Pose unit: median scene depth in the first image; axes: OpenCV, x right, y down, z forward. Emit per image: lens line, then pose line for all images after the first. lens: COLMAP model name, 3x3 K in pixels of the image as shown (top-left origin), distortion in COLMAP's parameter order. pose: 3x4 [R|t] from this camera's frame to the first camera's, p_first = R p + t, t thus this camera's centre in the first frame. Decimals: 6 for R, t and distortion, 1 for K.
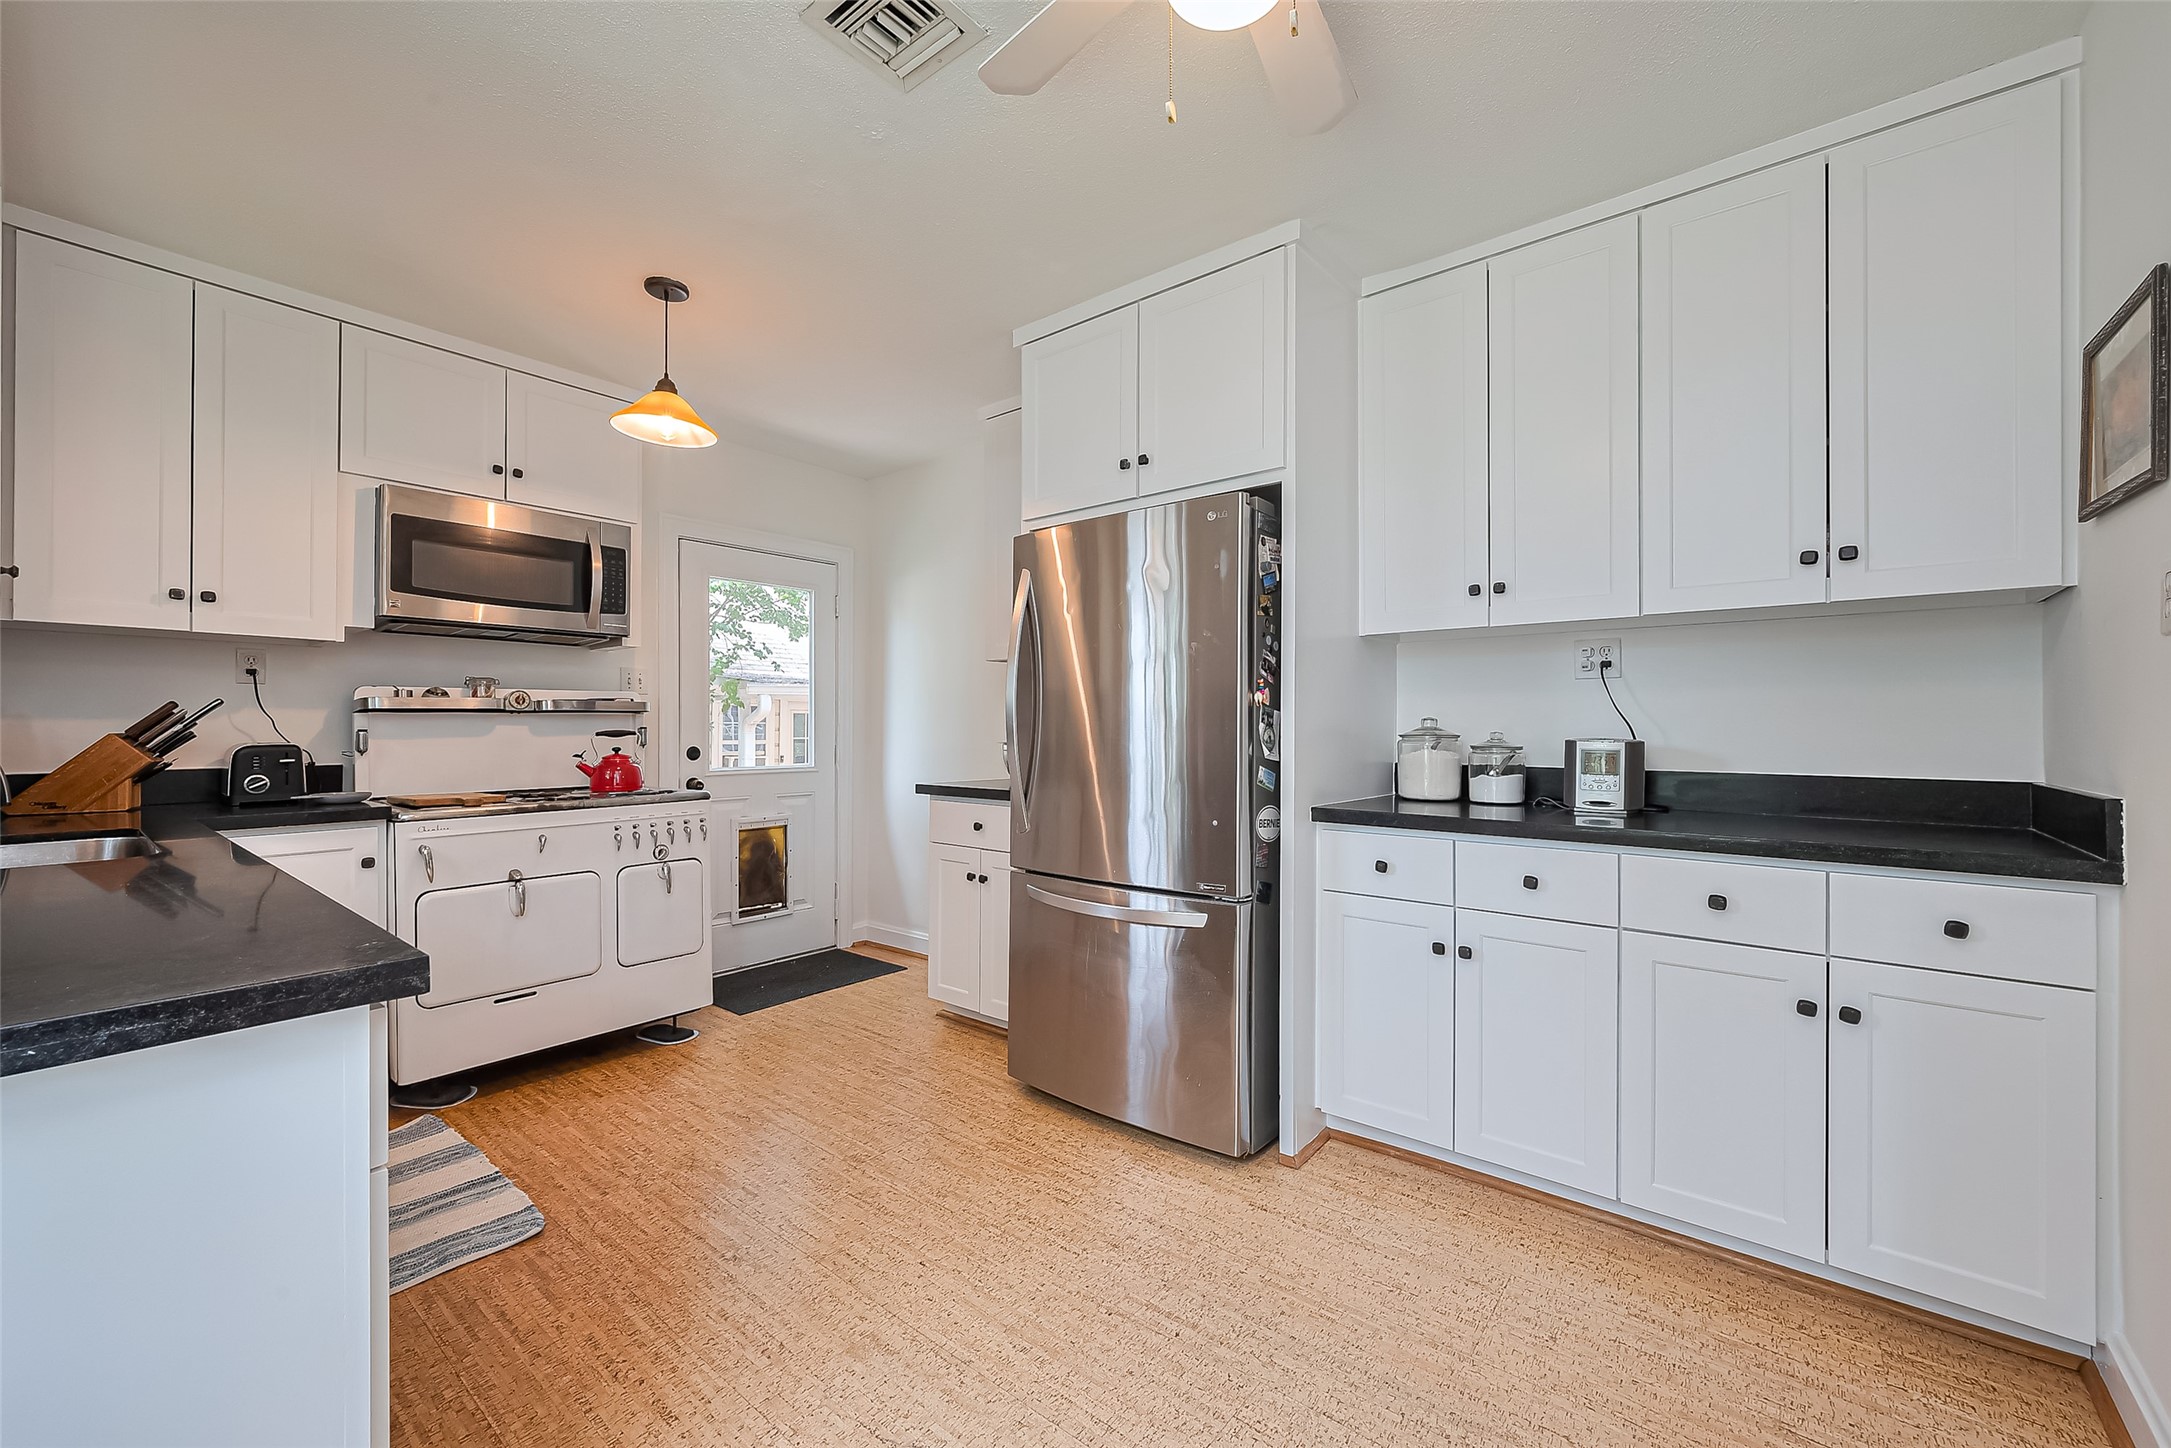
lens RADIAL K [[867.7, 0, 1083.2], [0, 867.7, 723.0], [0, 0, 1]] dist [-0.001907, -0.000277]
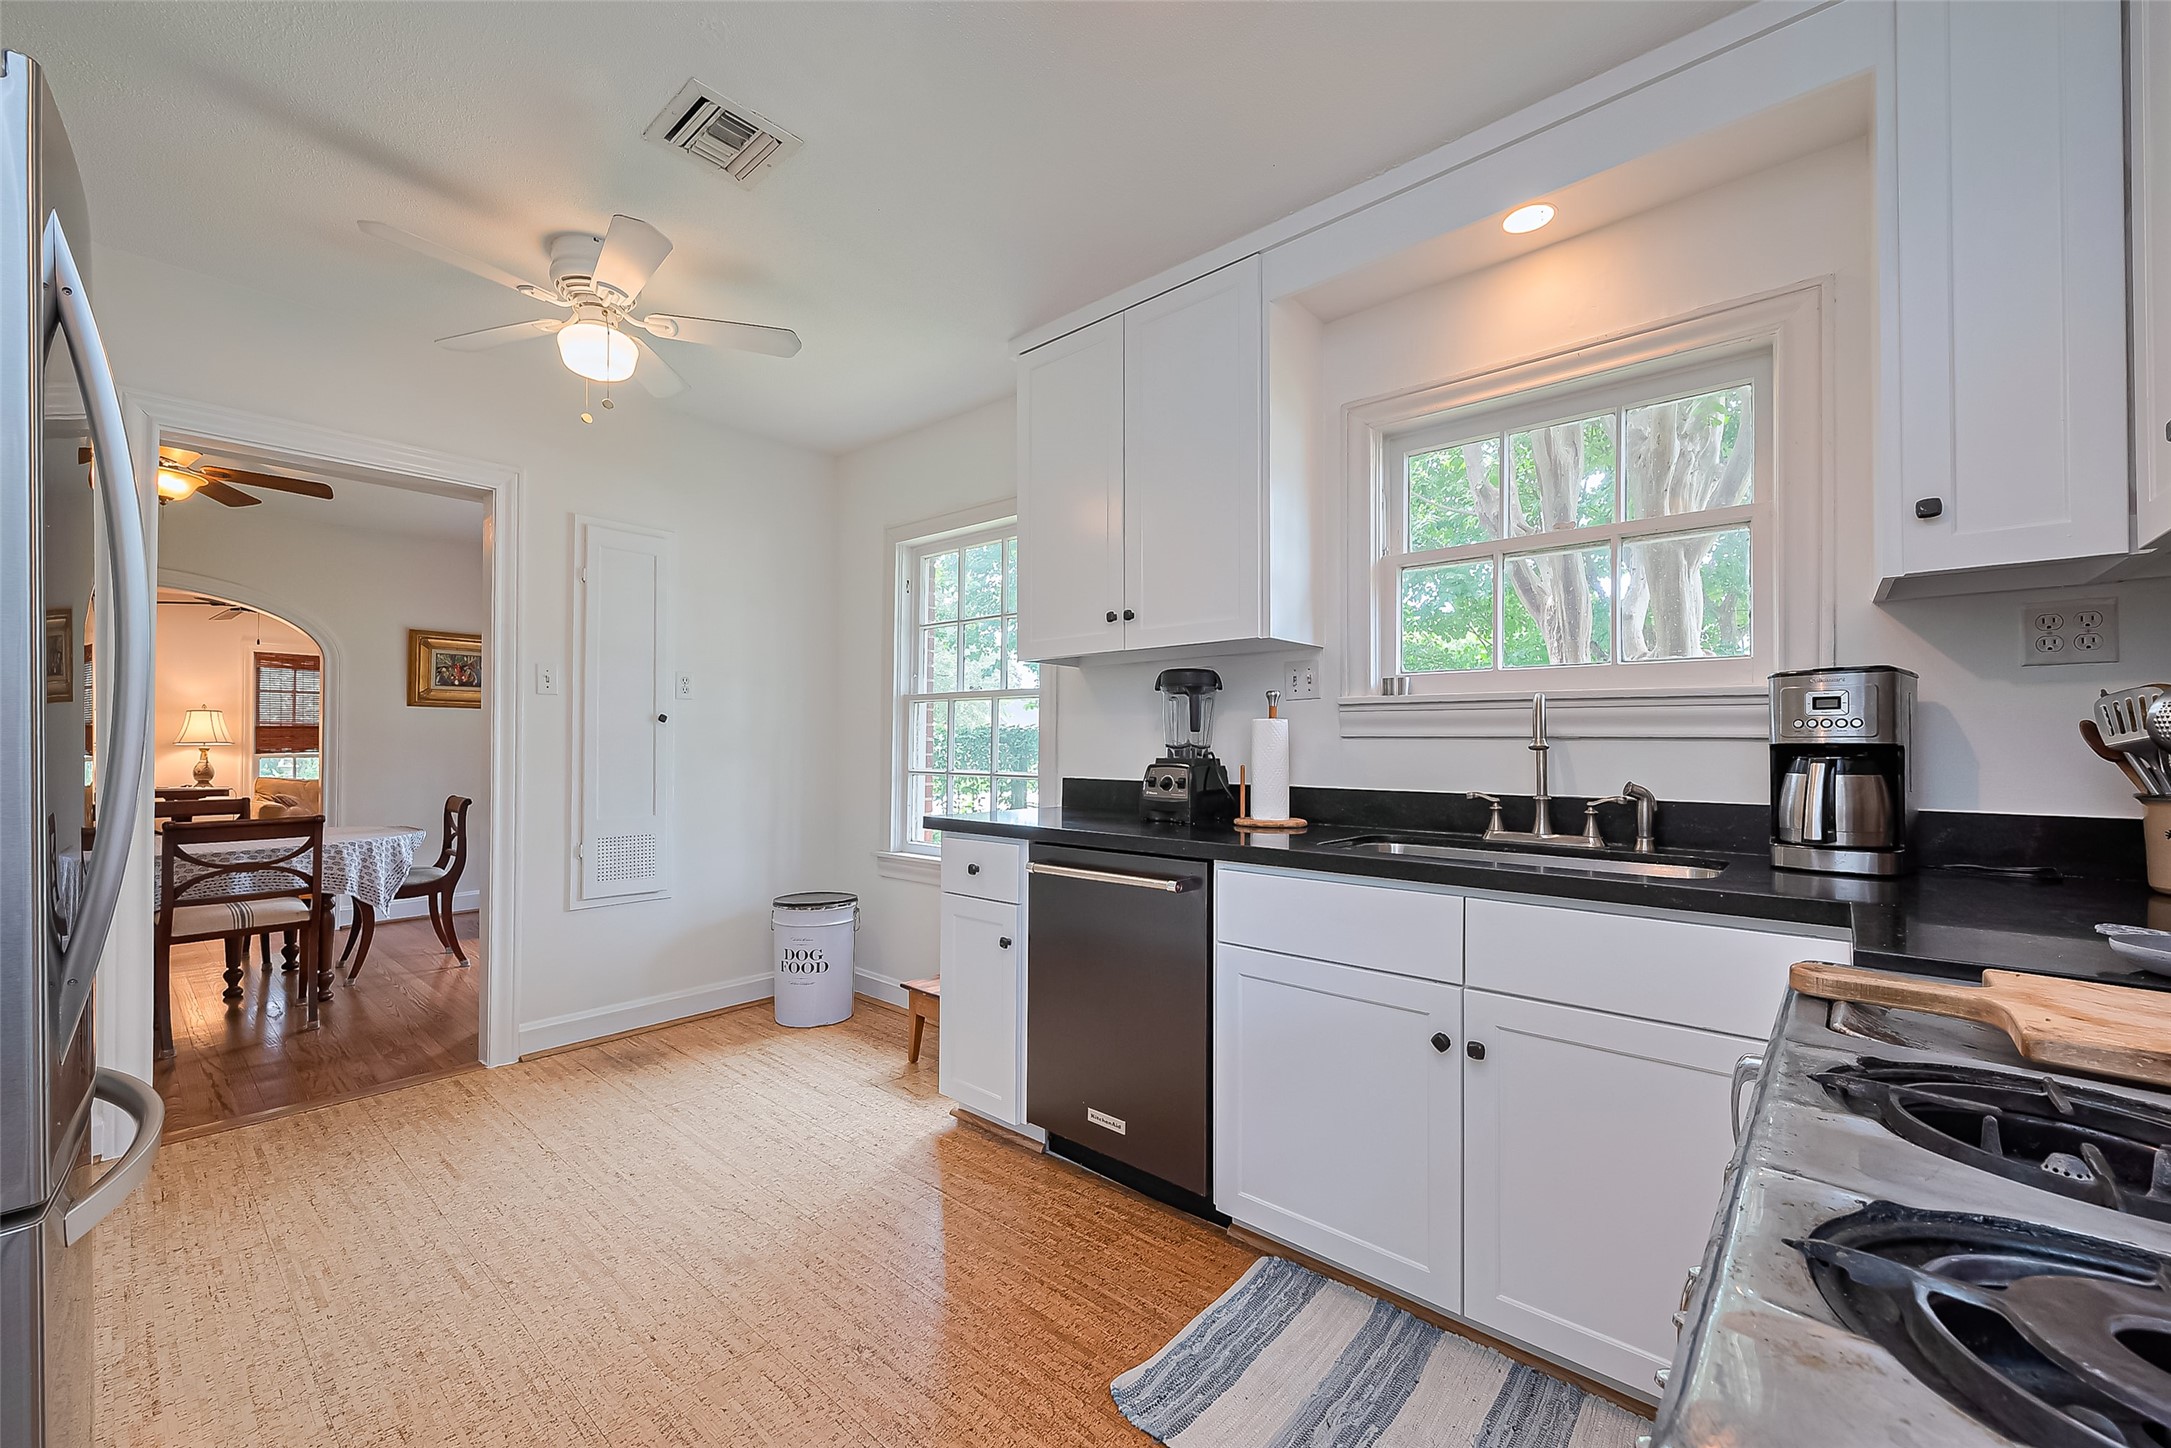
lens RADIAL K [[867.7, 0, 1047.2], [0, 867.7, 733.1], [0, 0, 1]] dist [-0.001907, -0.000277]
pose [[-0.997700, -0.001241, 0.067778, -0.443320], [-0.002574, 0.999805, -0.019570, 0.010514], [-0.067741, -0.019700, -0.997508, 1.277383]]
